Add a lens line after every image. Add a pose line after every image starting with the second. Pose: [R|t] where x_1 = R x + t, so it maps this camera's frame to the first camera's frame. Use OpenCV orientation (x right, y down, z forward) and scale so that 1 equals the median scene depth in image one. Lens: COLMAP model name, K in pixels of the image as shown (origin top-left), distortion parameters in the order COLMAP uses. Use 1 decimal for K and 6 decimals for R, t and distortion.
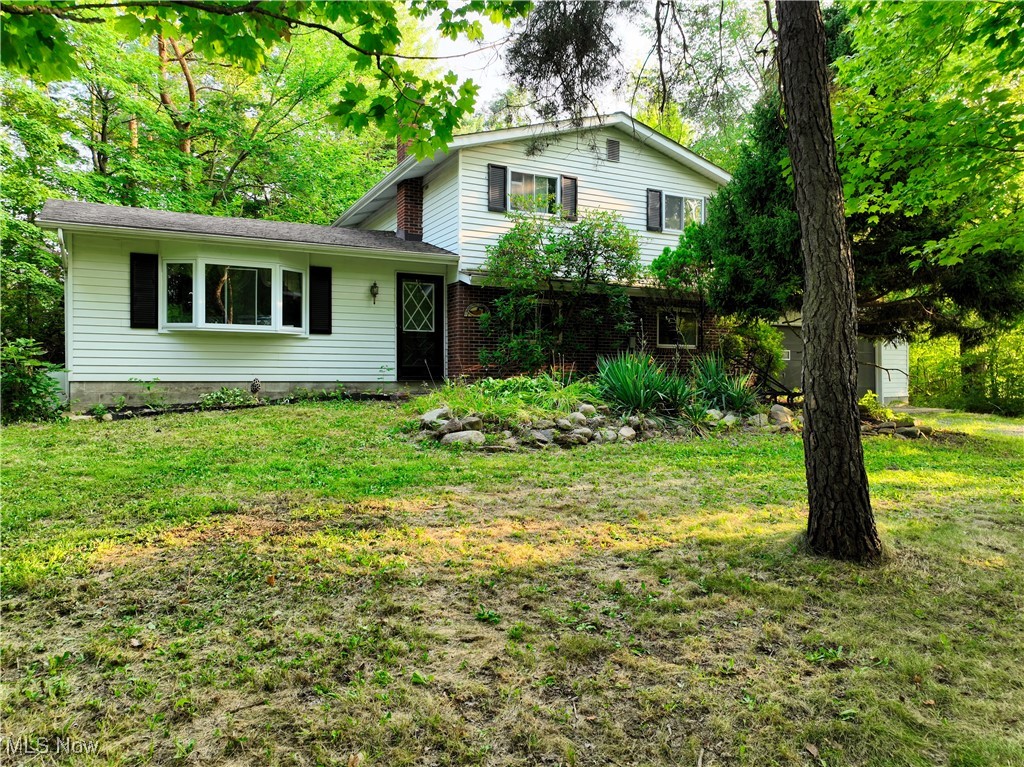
lens RADIAL K [[717.1, 0, 512.0], [0, 717.1, 383.5], [0, 0, 1]] dist [0.004967, 0.002847]
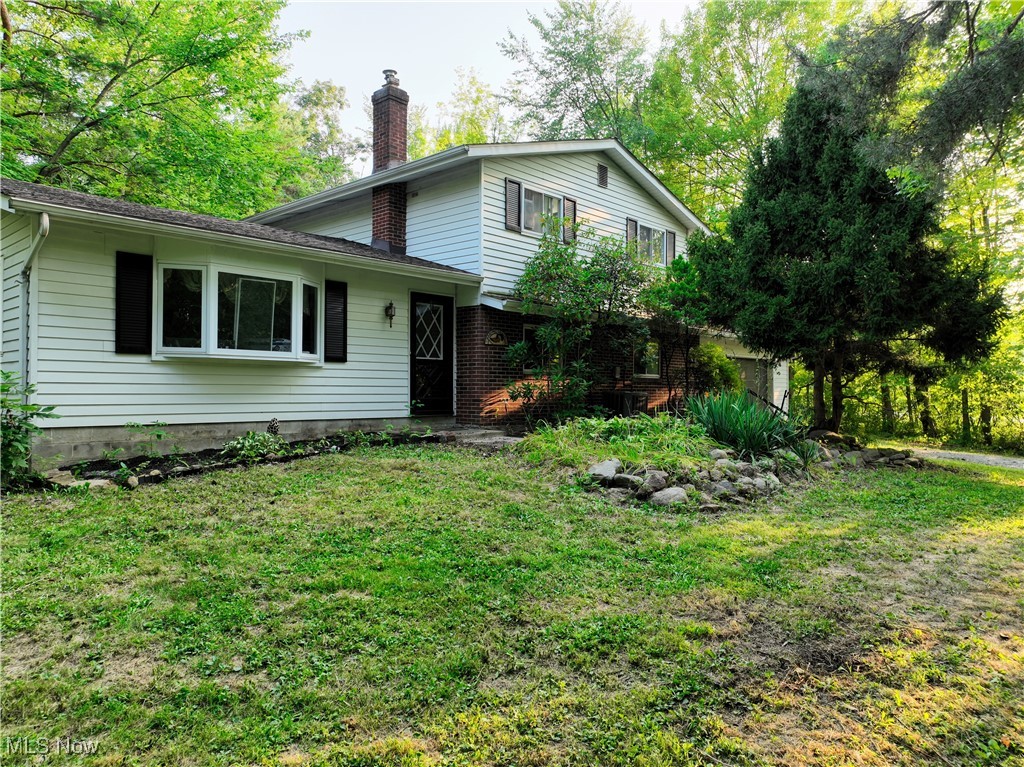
lens RADIAL K [[717.1, 0, 512.0], [0, 717.1, 383.5], [0, 0, 1]] dist [0.004967, 0.002847]
pose [[0.937695, 0.006635, 0.347396, -0.360831], [-0.002066, 0.999906, -0.013521, -0.033131], [-0.347453, 0.011961, 0.937621, 0.149979]]
